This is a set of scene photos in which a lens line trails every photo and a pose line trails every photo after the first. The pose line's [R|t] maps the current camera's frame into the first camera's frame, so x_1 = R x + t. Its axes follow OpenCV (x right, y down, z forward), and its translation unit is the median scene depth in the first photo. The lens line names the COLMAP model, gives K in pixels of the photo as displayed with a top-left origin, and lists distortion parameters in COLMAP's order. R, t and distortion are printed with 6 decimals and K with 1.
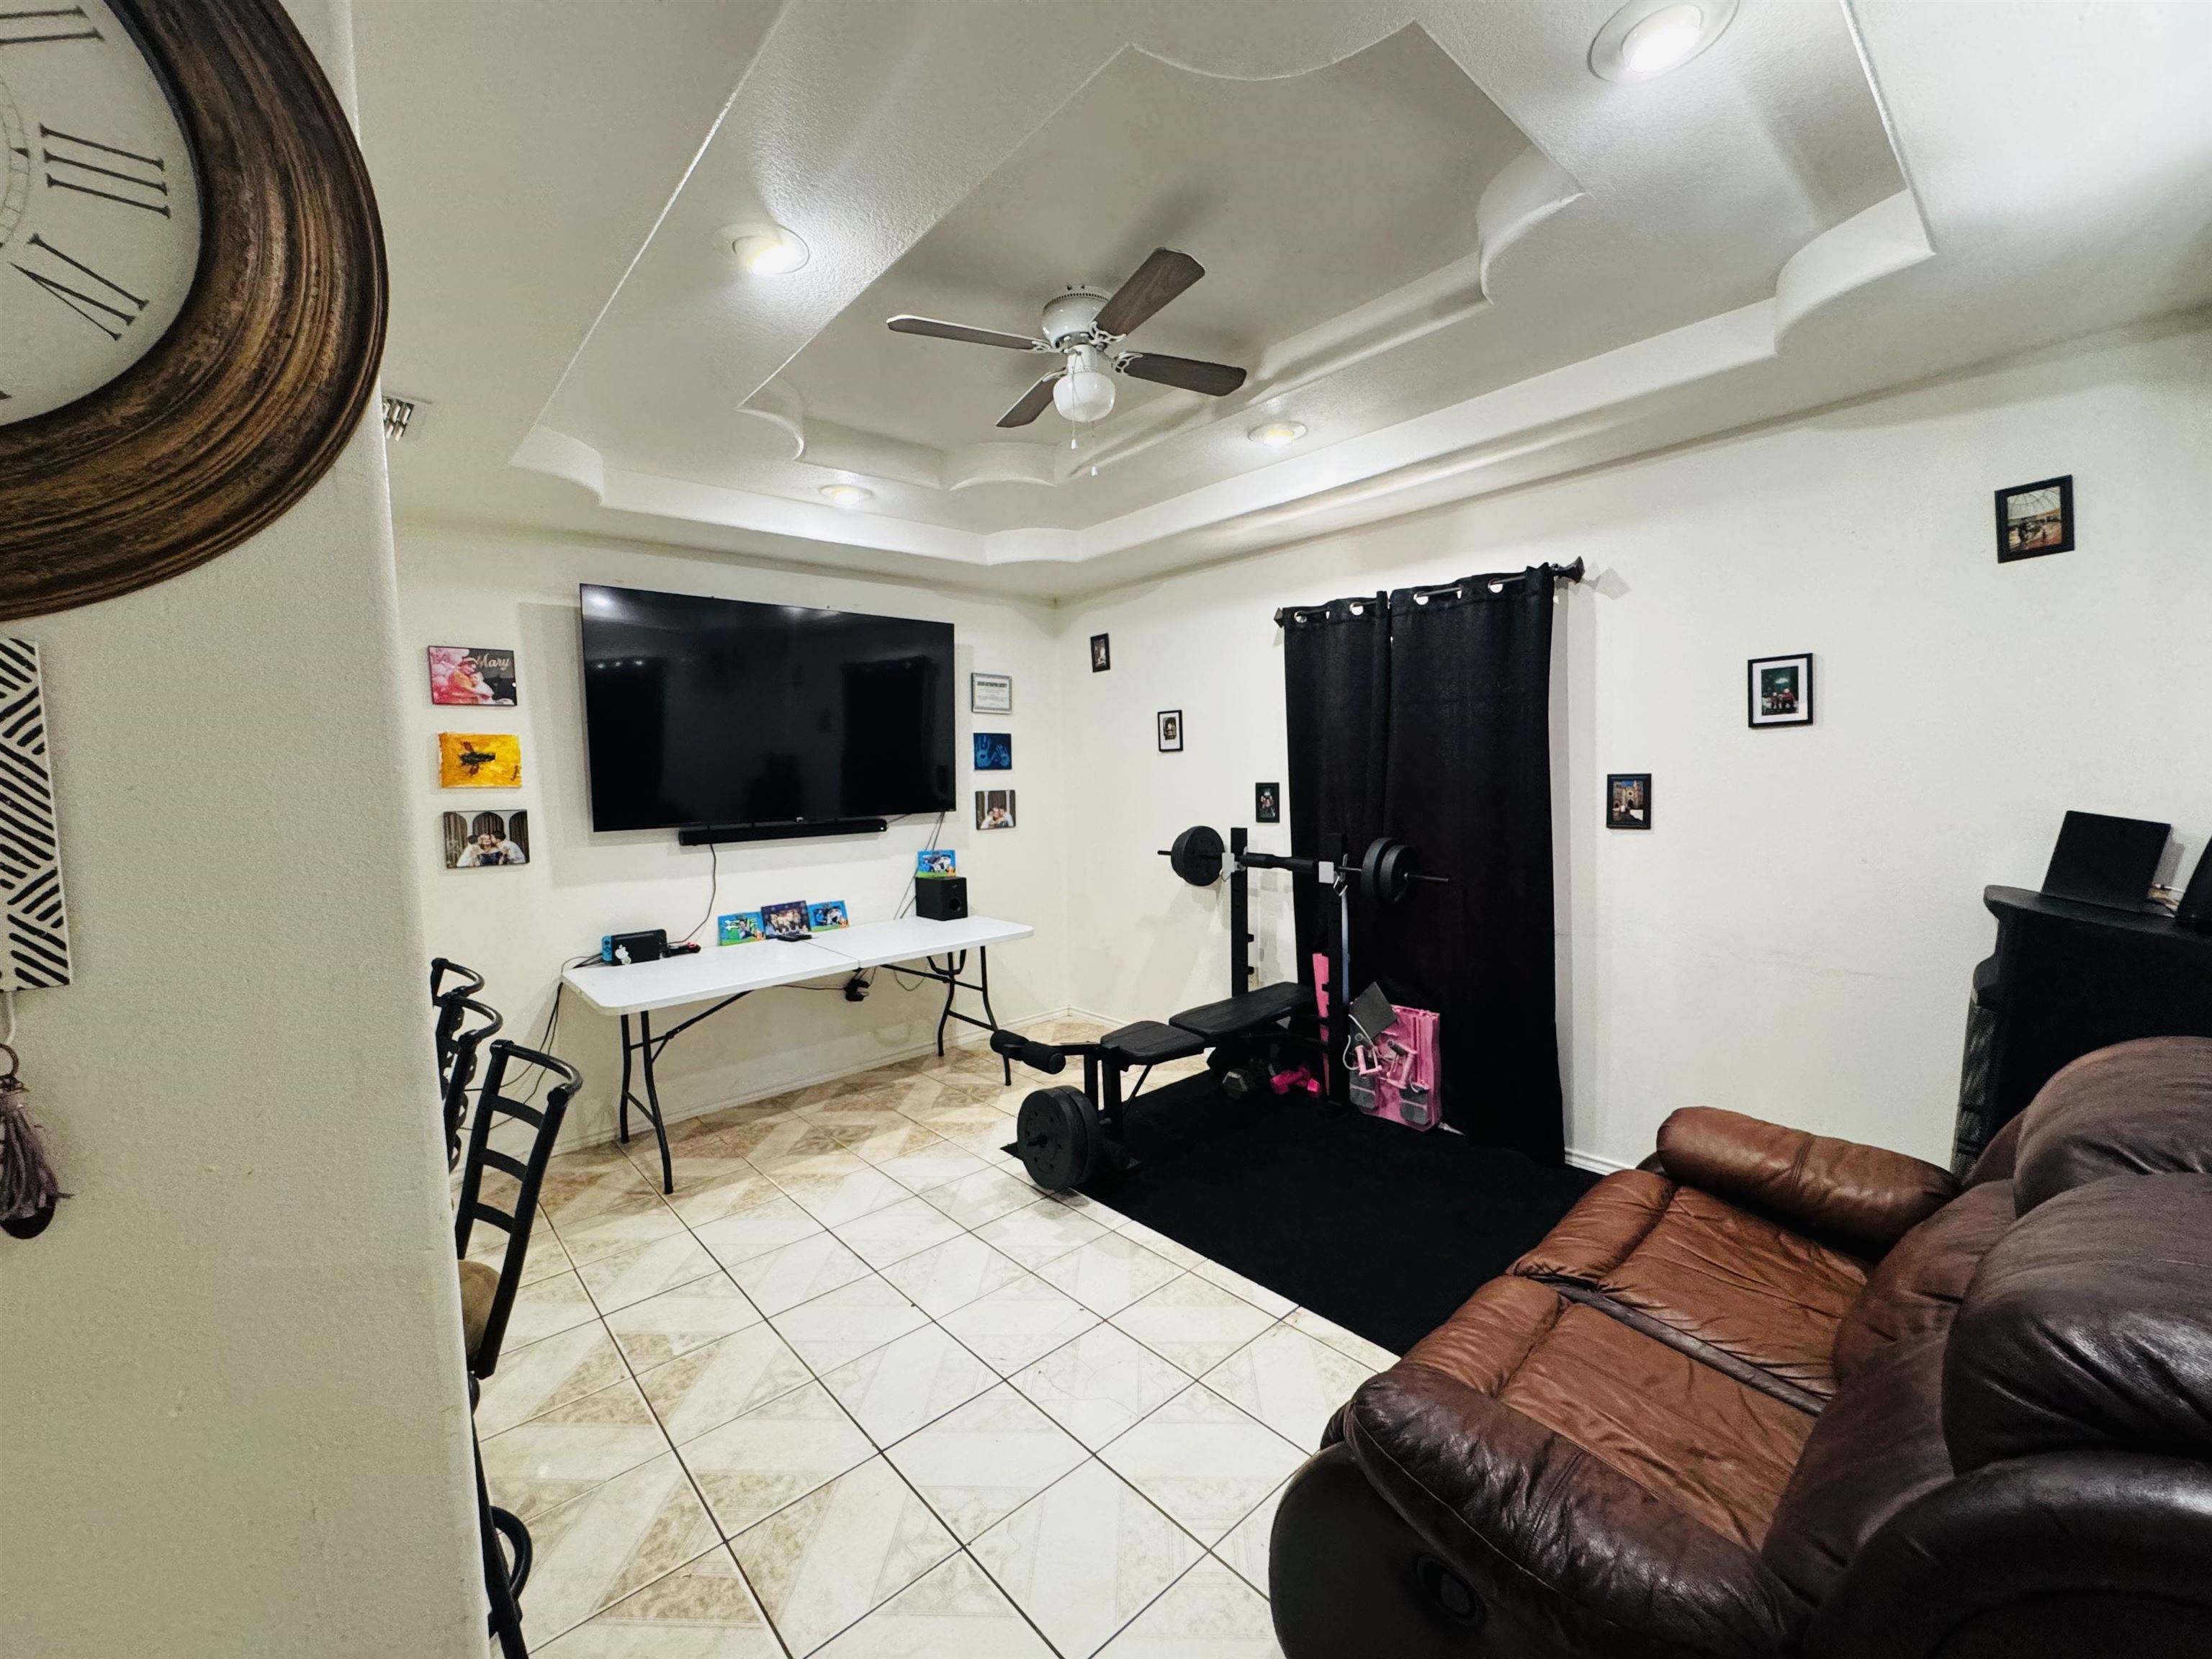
lens RADIAL K [[885.7, 0, 1102.9], [0, 885.7, 834.4], [0, 0, 1]] dist [-0.004214, 0.000748]
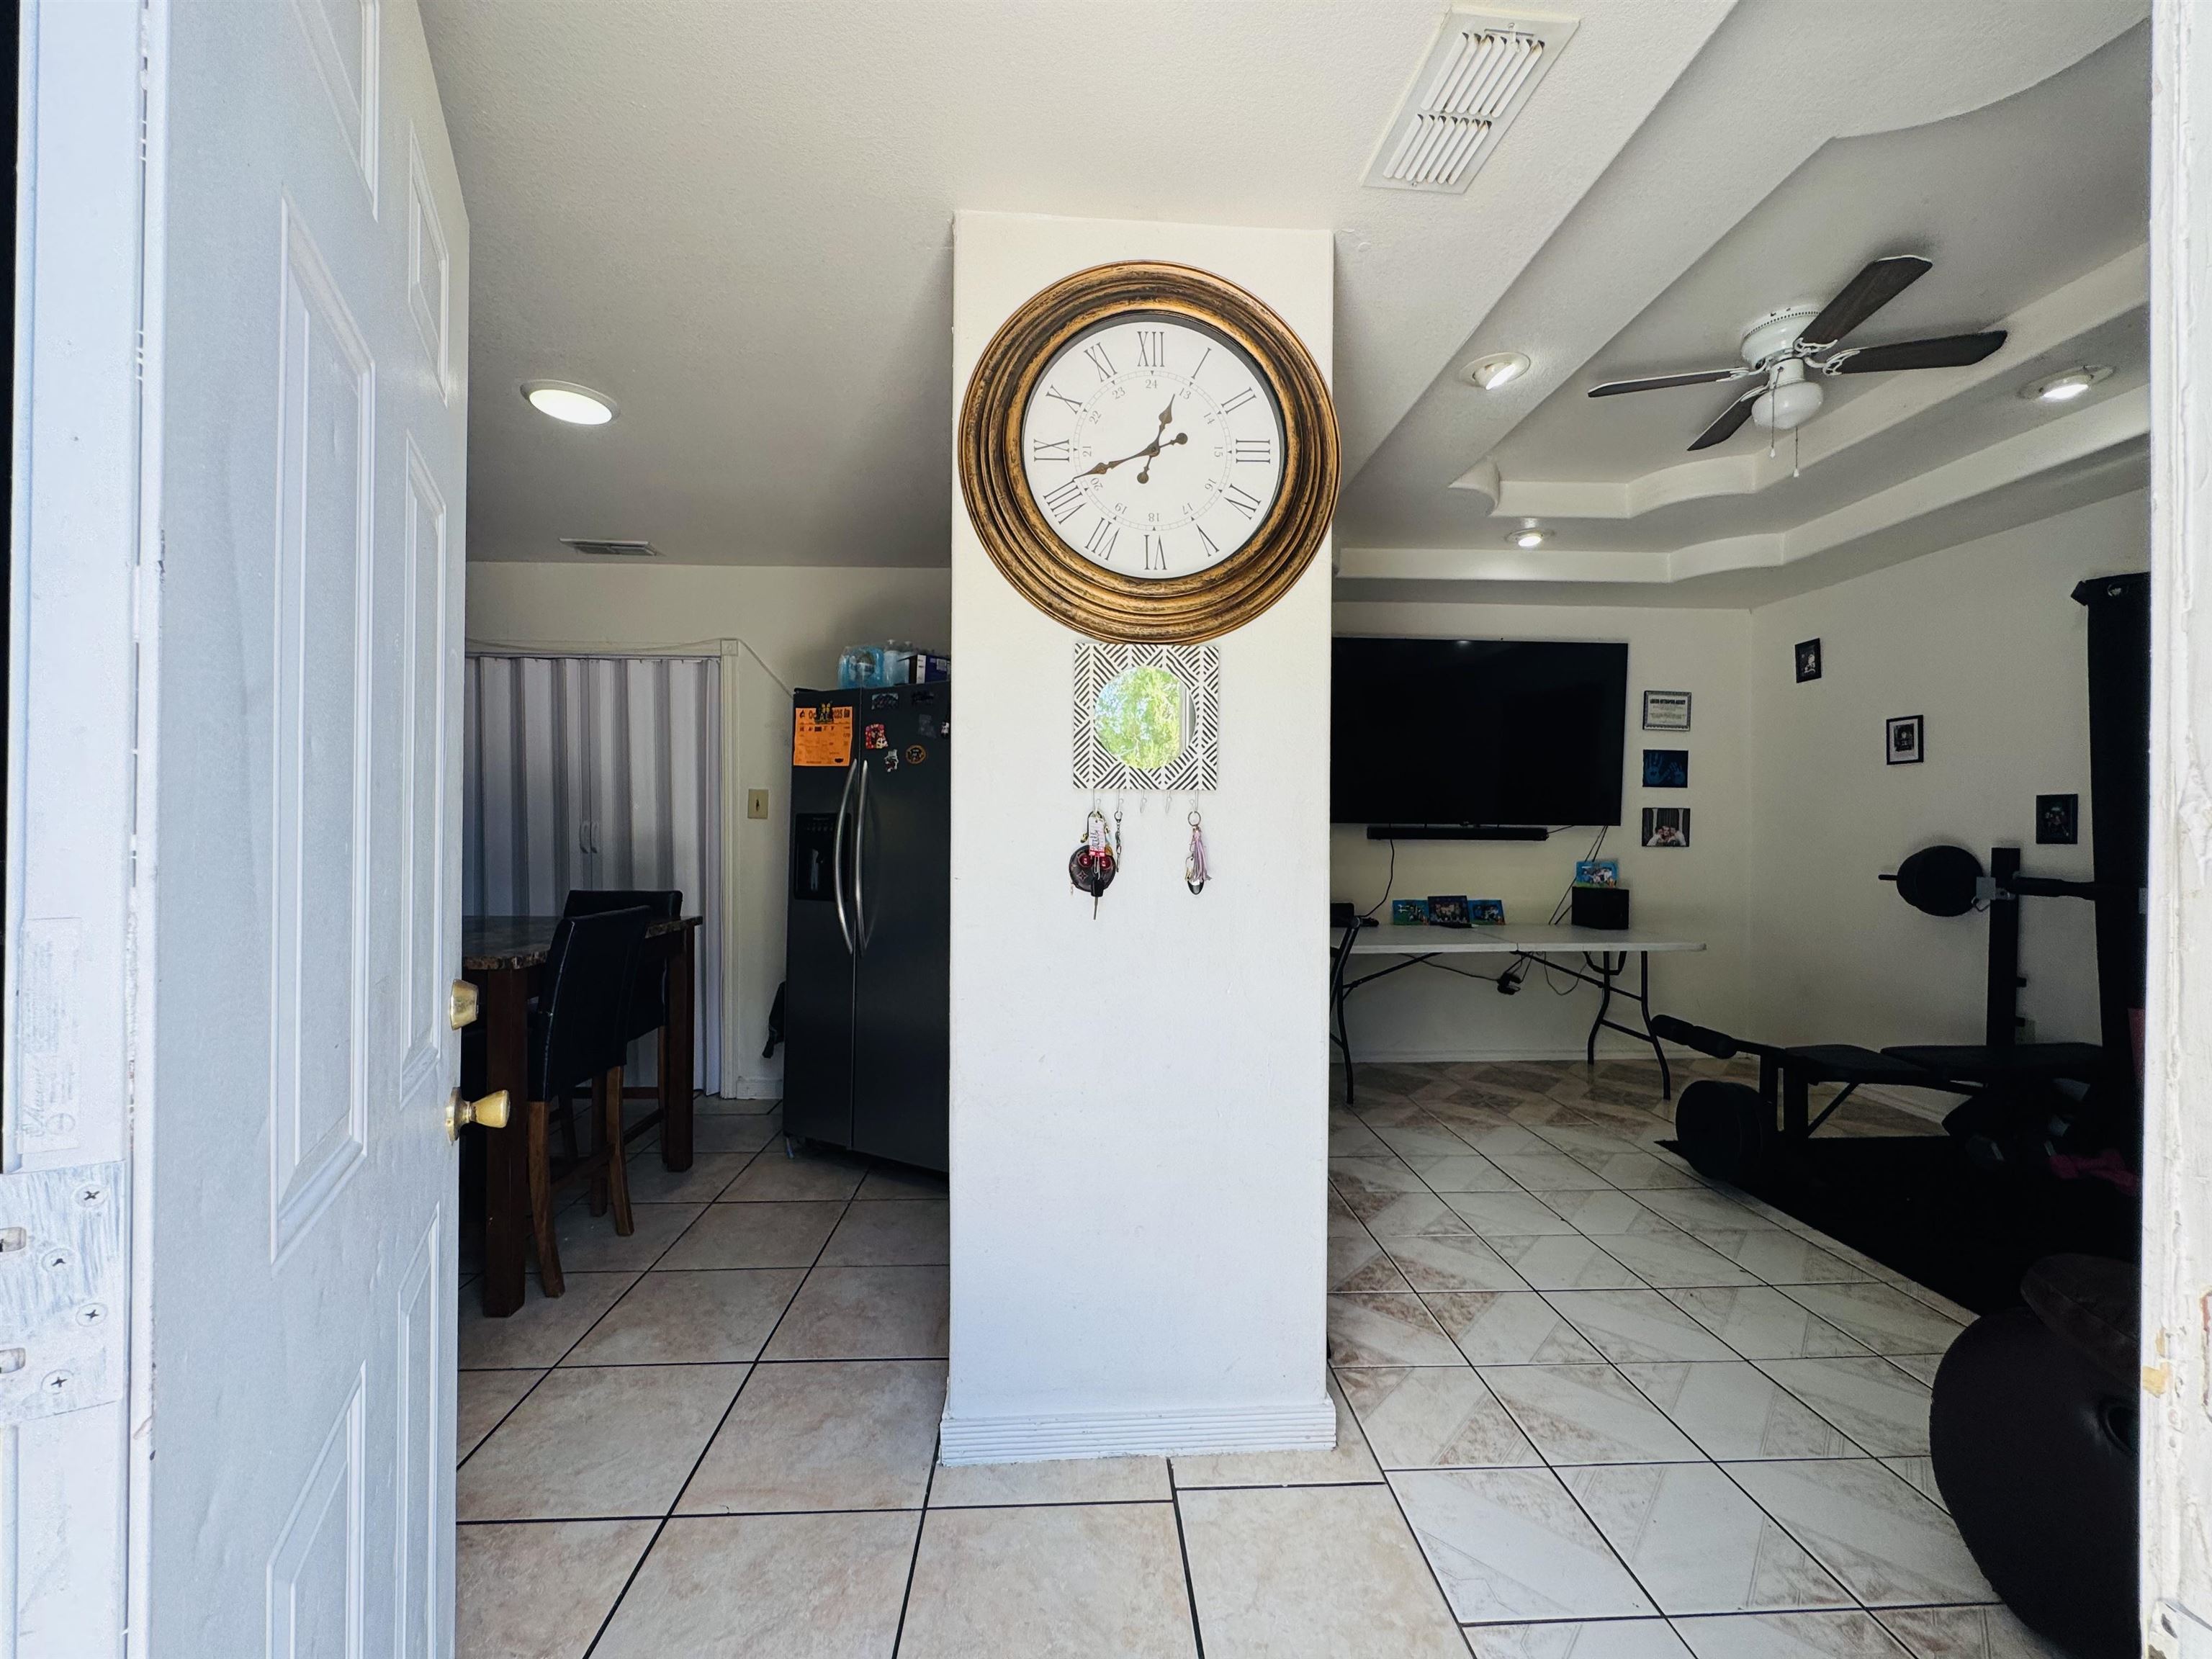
lens RADIAL K [[885.7, 0, 1102.9], [0, 885.7, 834.4], [0, 0, 1]] dist [-0.004214, 0.000748]
pose [[0.774478, 0.035272, -0.631617, 0.018747], [-0.073161, 0.996739, -0.034047, 0.071178], [0.628356, 0.072579, 0.774533, -0.187113]]
